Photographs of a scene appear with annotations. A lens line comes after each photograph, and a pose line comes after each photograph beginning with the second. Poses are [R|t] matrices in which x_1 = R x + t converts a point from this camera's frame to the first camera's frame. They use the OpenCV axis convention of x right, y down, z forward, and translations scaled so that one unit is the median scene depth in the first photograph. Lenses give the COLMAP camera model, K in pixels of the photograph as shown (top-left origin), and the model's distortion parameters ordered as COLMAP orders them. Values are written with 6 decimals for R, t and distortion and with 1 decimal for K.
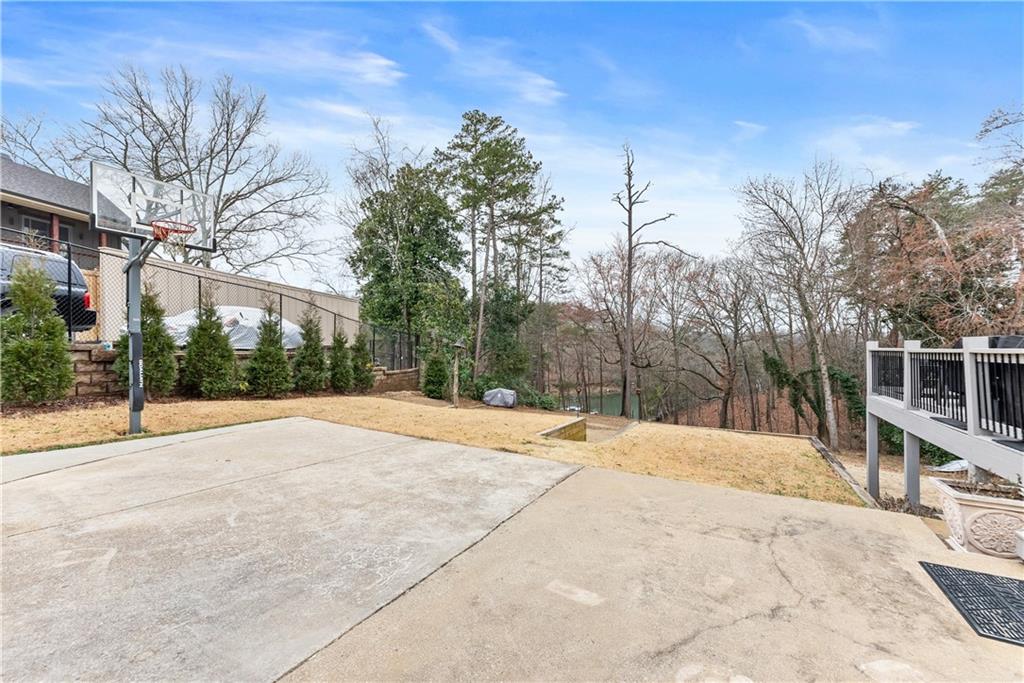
lens RADIAL K [[417.0, 0, 508.2], [0, 417.0, 356.0], [0, 0, 1]] dist [0.001756, -0.000004]
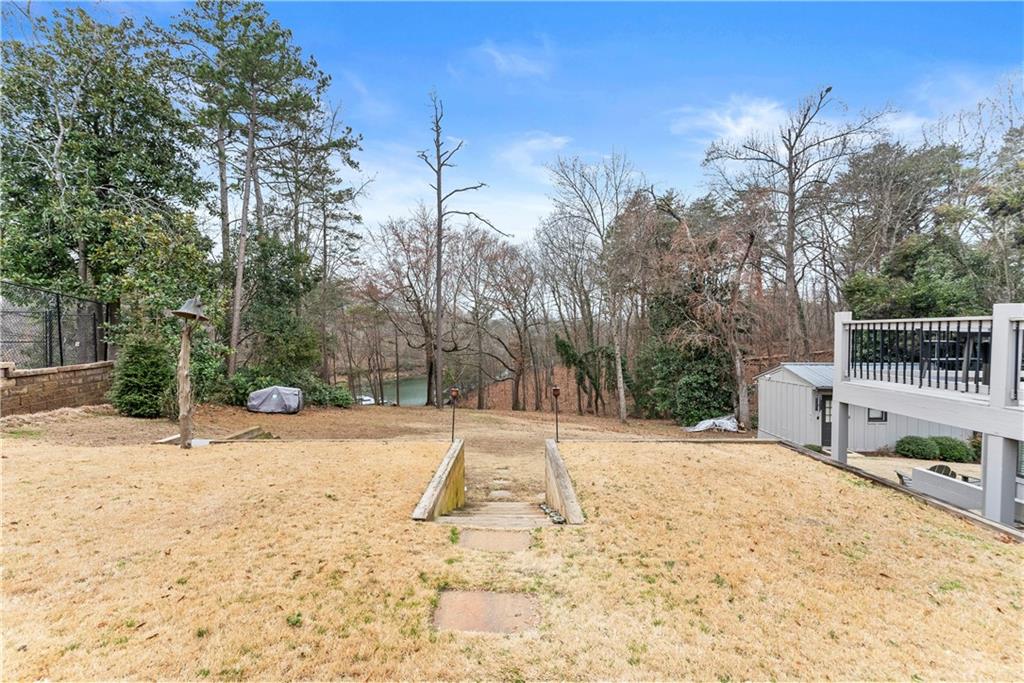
lens RADIAL K [[417.7, 0, 513.4], [0, 417.7, 352.7], [0, 0, 1]] dist [0.001003, 0.000231]
pose [[0.869074, -0.022984, 0.494148, -0.013647], [0.008477, 0.999465, 0.031578, 0.002882], [-0.494609, -0.023254, 0.868804, 0.158241]]
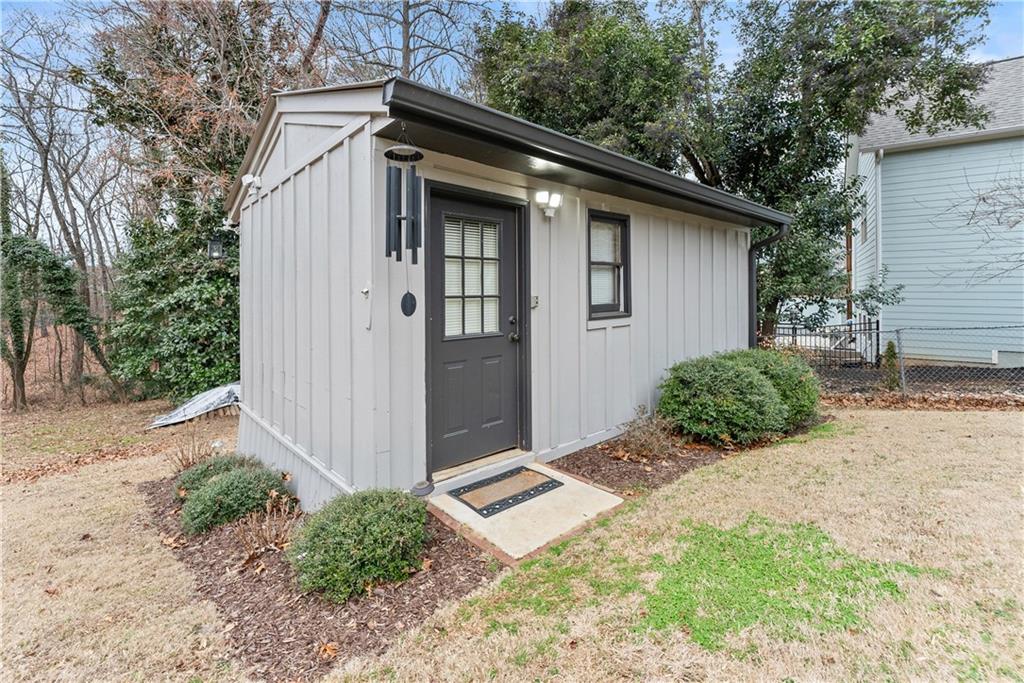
lens RADIAL K [[439.9, 0, 513.5], [0, 439.9, 285.4], [0, 0, 1]] dist [0.000171, -0.000089]
pose [[0.269976, 0.017220, 0.962713, 0.496227], [0.007584, 0.999771, -0.020009, 0.101543], [-0.962837, 0.012703, 0.269784, 0.377914]]
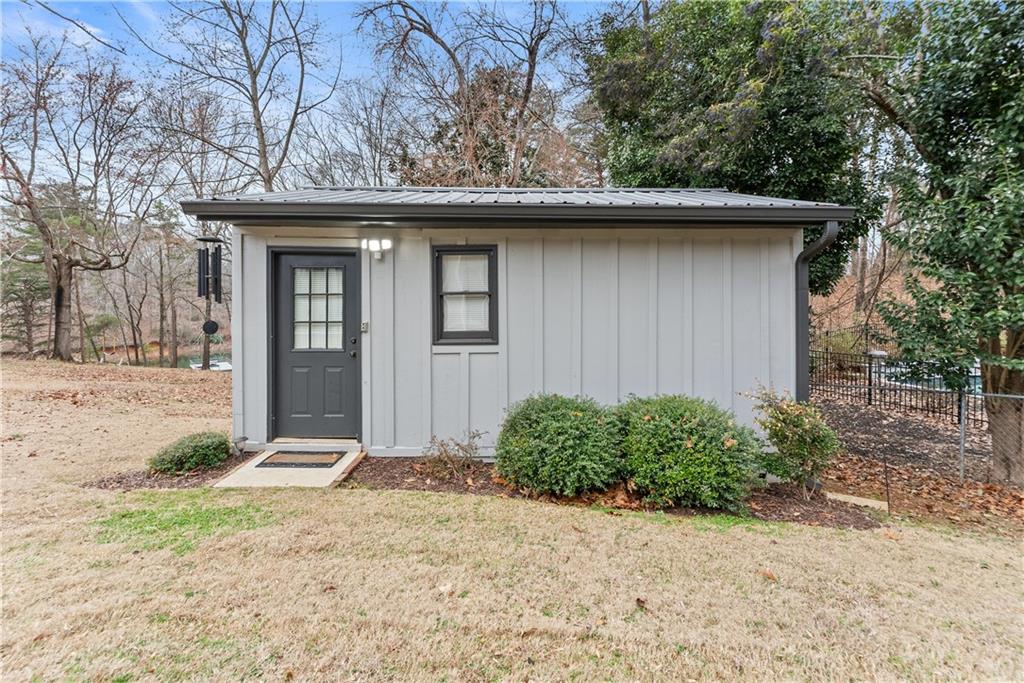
lens RADIAL K [[438.6, 0, 510.1], [0, 438.6, 307.0], [0, 0, 1]] dist [0.000194, -0.000017]
pose [[0.841437, 0.003936, 0.540341, 0.573149], [-0.002202, 0.999990, -0.003855, 0.097180], [-0.540351, 0.002054, 0.841437, 0.251314]]
